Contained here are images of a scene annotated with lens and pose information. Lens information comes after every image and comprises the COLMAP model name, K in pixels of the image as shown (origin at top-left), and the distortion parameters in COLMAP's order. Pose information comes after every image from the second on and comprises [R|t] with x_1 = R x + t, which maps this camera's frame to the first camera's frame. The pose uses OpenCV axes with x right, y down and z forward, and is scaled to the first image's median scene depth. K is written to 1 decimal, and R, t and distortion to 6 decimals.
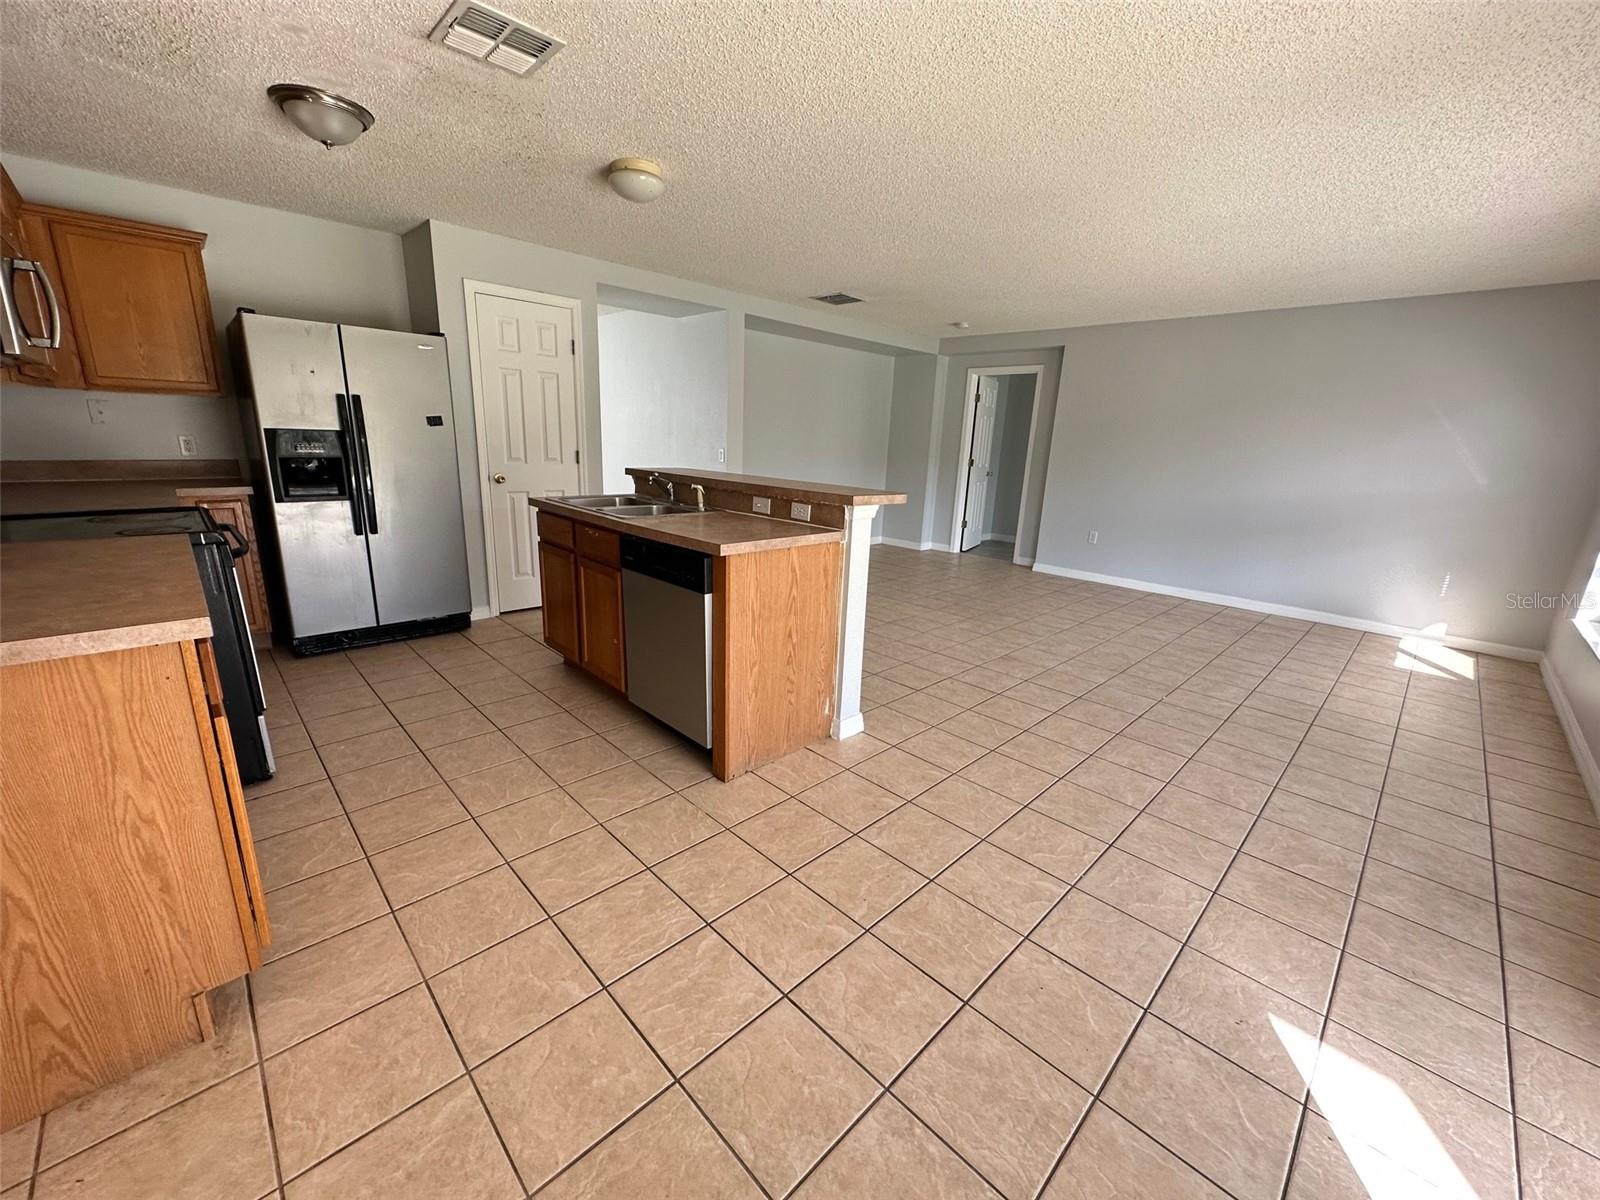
lens RADIAL K [[636.5, 0, 795.8], [0, 636.5, 599.7], [0, 0, 1]] dist [-0.001235, -0.000136]
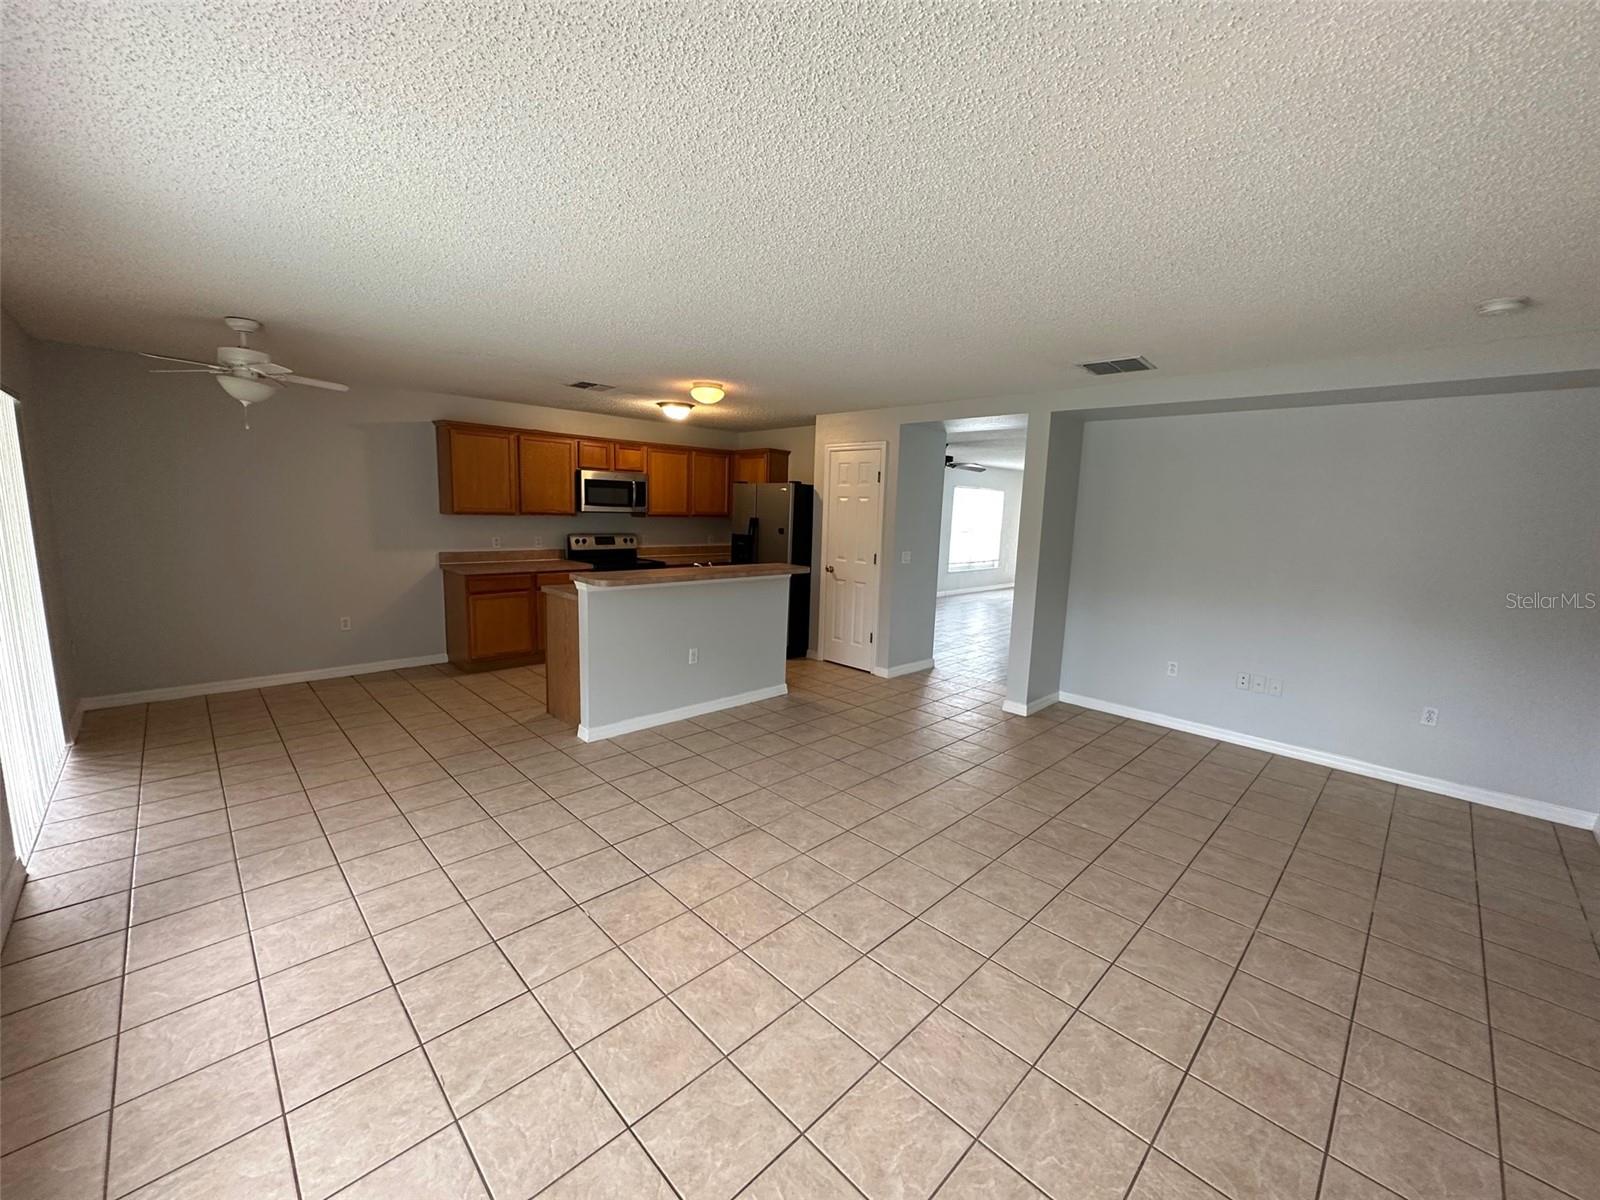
lens RADIAL K [[636.5, 0, 813.7], [0, 636.5, 603.9], [0, 0, 1]] dist [-0.001235, -0.000136]
pose [[0.018870, 0.116759, -0.992981, 1.185144], [-0.277387, 0.954782, 0.106996, -0.303636], [0.960573, 0.273421, 0.050404, 1.061714]]
